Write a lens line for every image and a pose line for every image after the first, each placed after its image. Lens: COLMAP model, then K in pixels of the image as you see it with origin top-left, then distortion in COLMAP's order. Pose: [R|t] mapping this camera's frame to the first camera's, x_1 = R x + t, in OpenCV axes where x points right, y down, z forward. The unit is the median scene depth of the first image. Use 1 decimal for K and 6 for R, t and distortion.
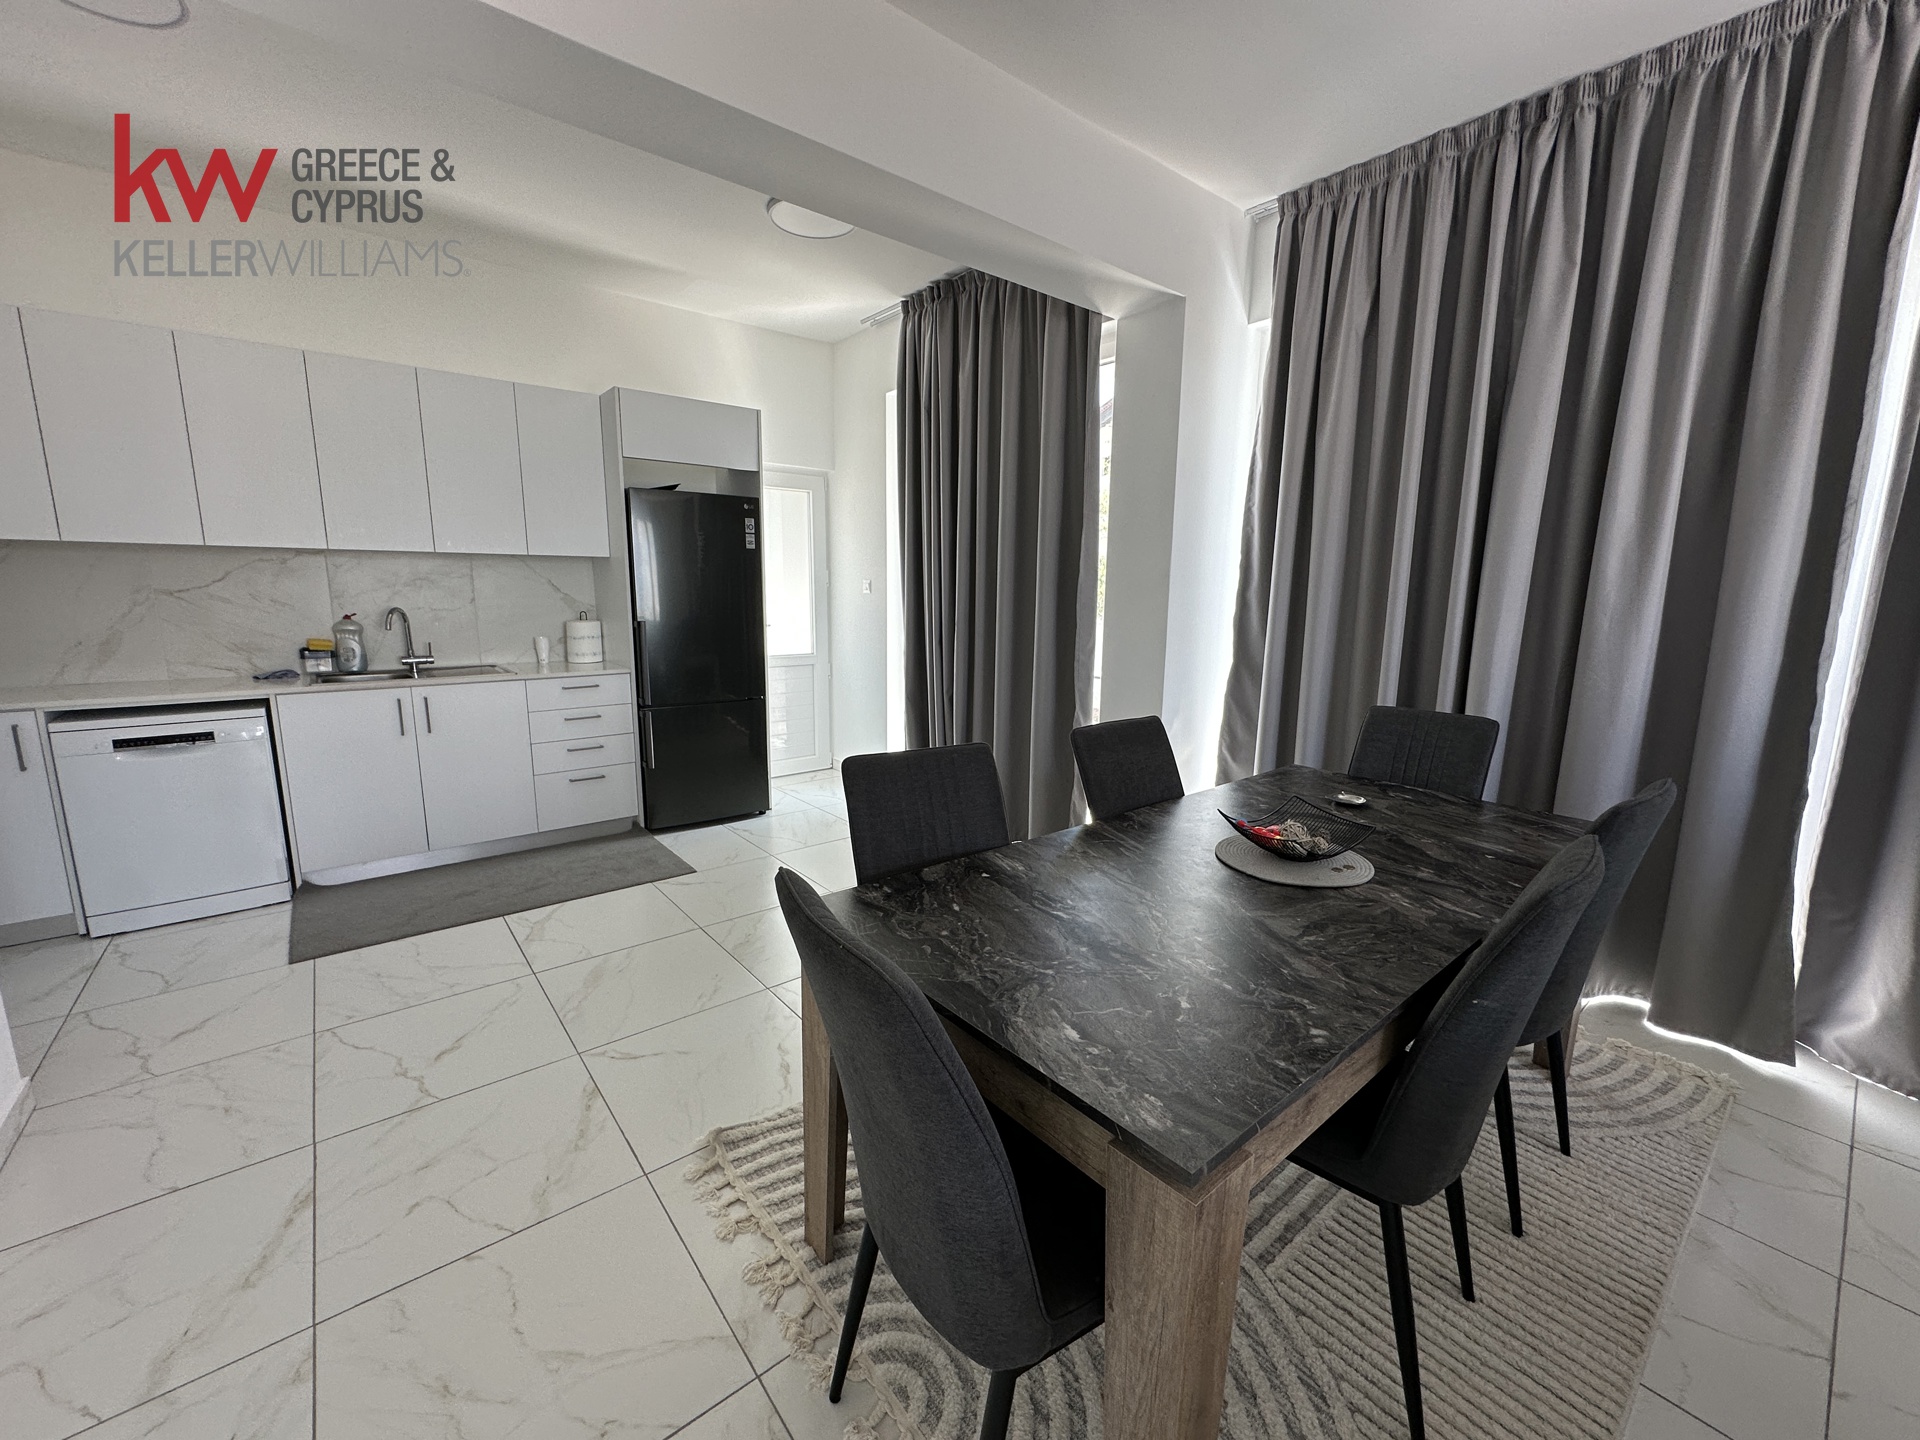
lens RADIAL K [[767.5, 0, 944.7], [0, 767.5, 710.9], [0, 0, 1]] dist [-0.001055, -0.000328]
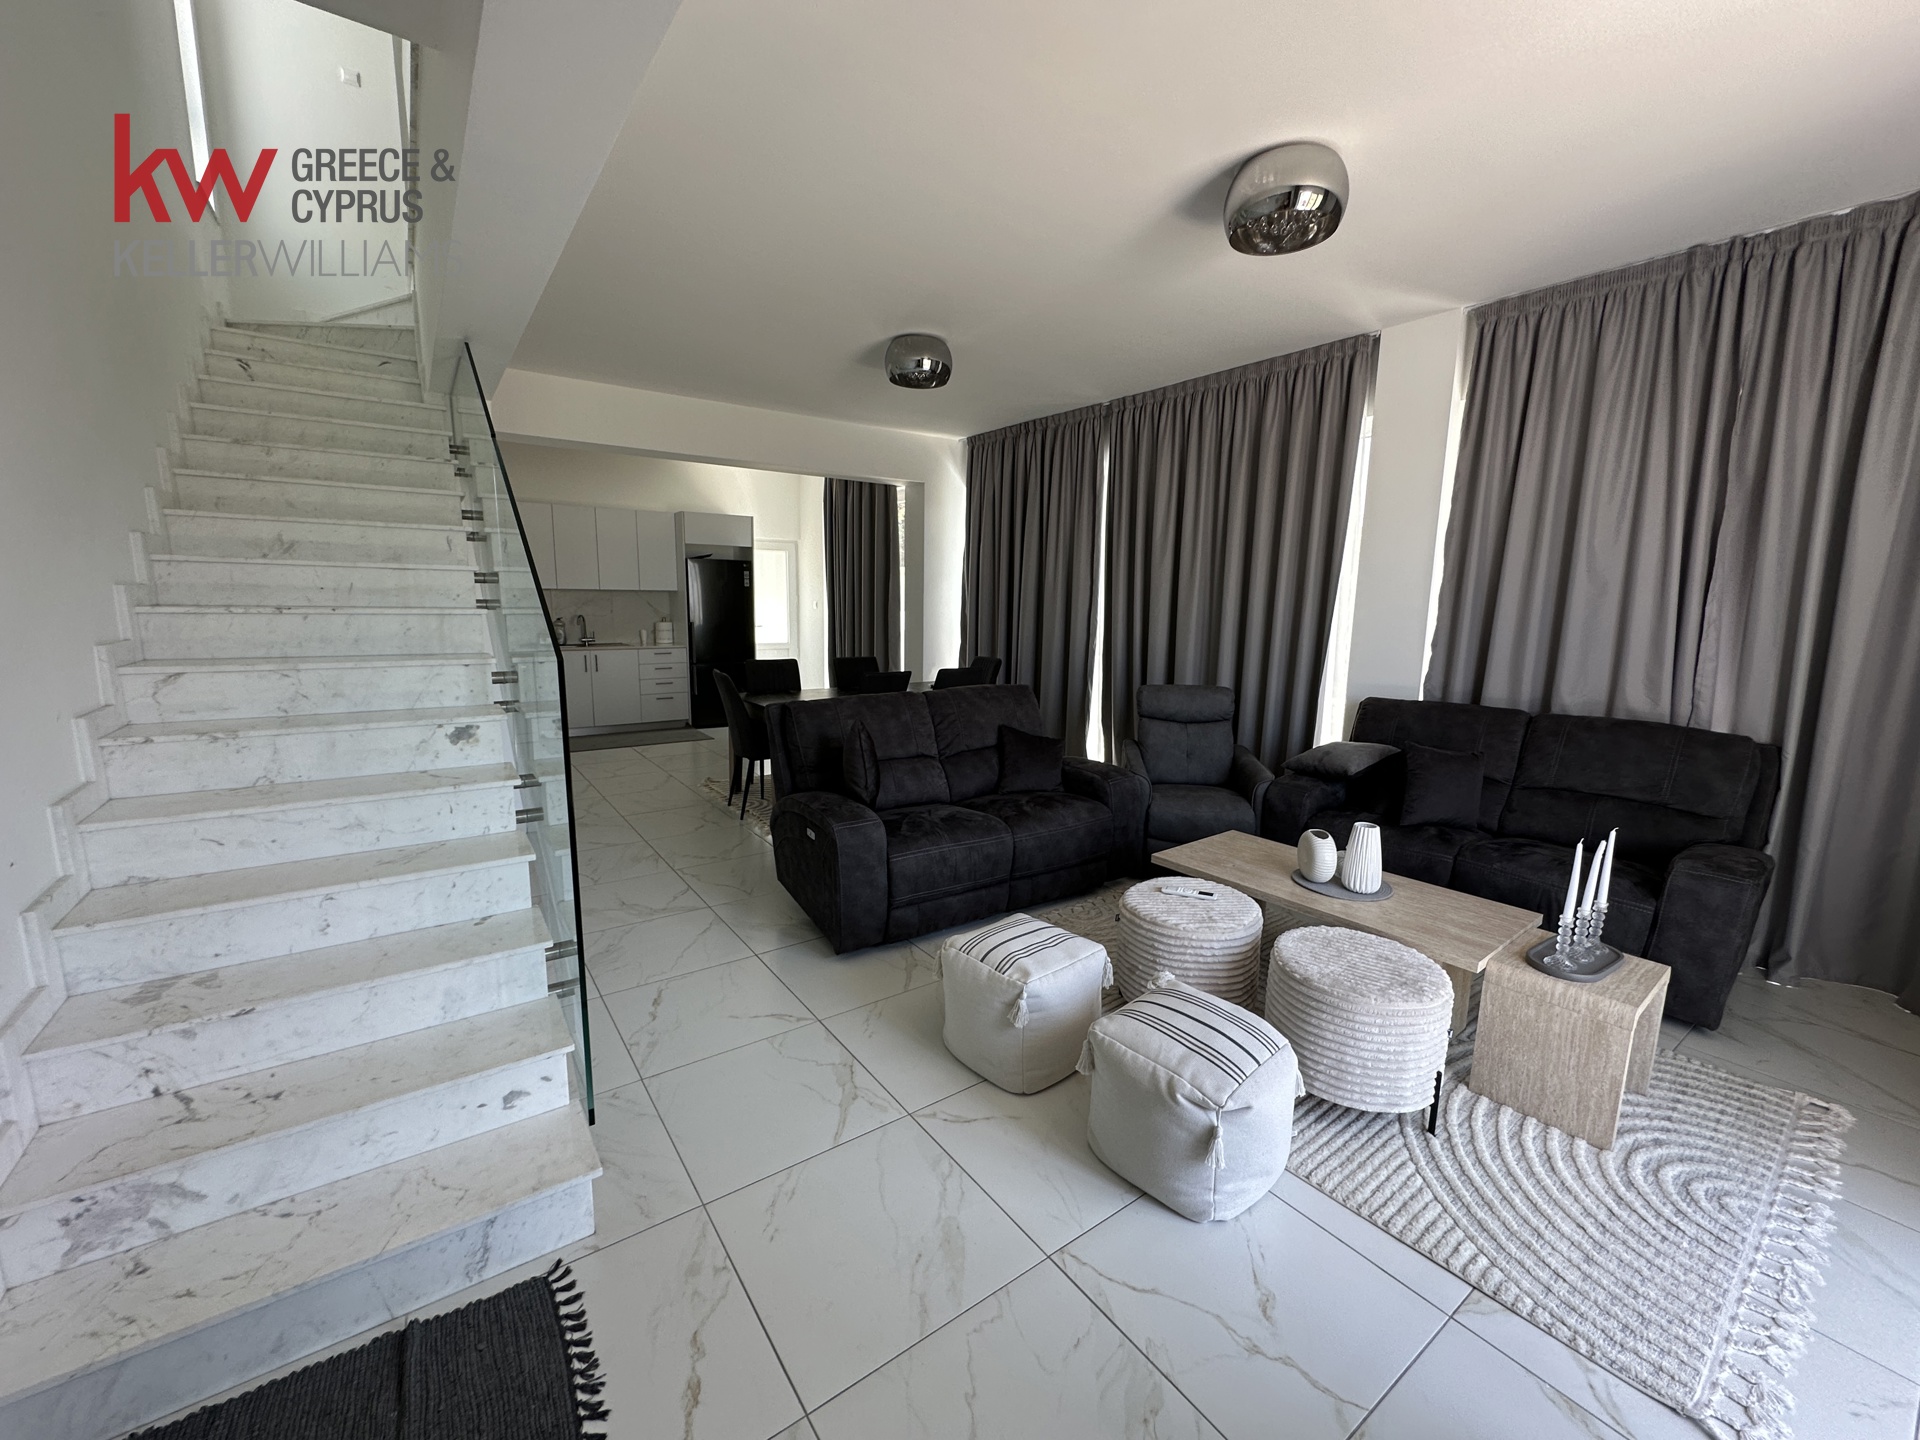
lens RADIAL K [[767.5, 0, 955.6], [0, 767.5, 721.9], [0, 0, 1]] dist [-0.001055, -0.000328]
pose [[0.998312, 0.014859, -0.056152, 0.429316], [-0.015150, 0.999874, -0.004766, 0.149627], [0.056074, 0.005609, 0.998411, -1.012878]]
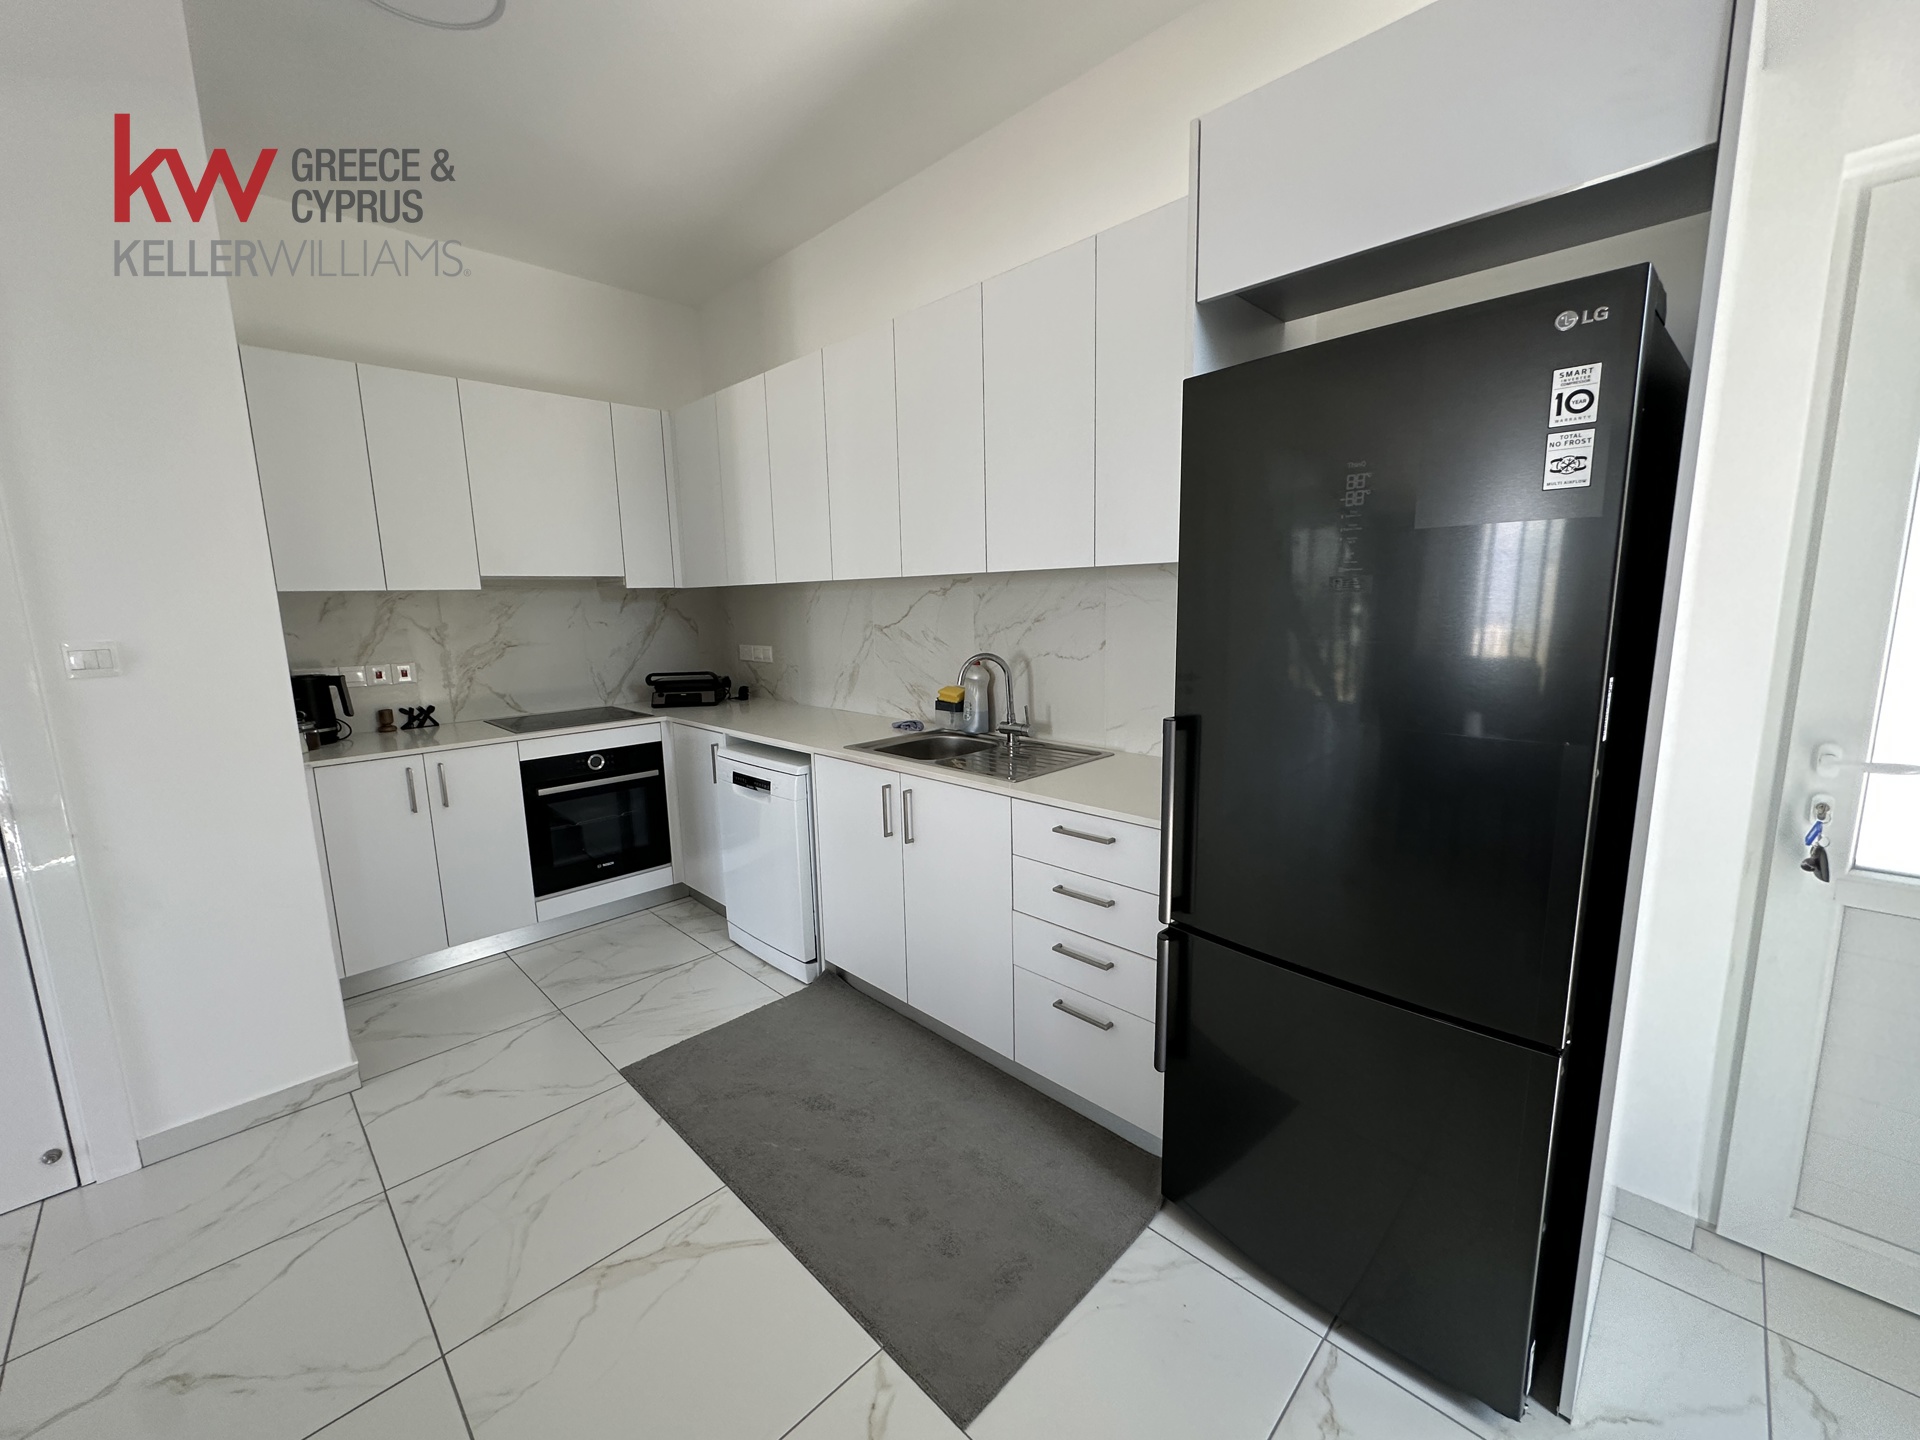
lens RADIAL K [[767.5, 0, 964.8], [0, 767.5, 722.9], [0, 0, 1]] dist [-0.001055, -0.000328]
pose [[0.118347, 0.144346, -0.982425, -0.016040], [-0.143165, 0.981521, 0.126967, -0.149094], [0.982598, 0.125622, 0.136825, 0.838395]]
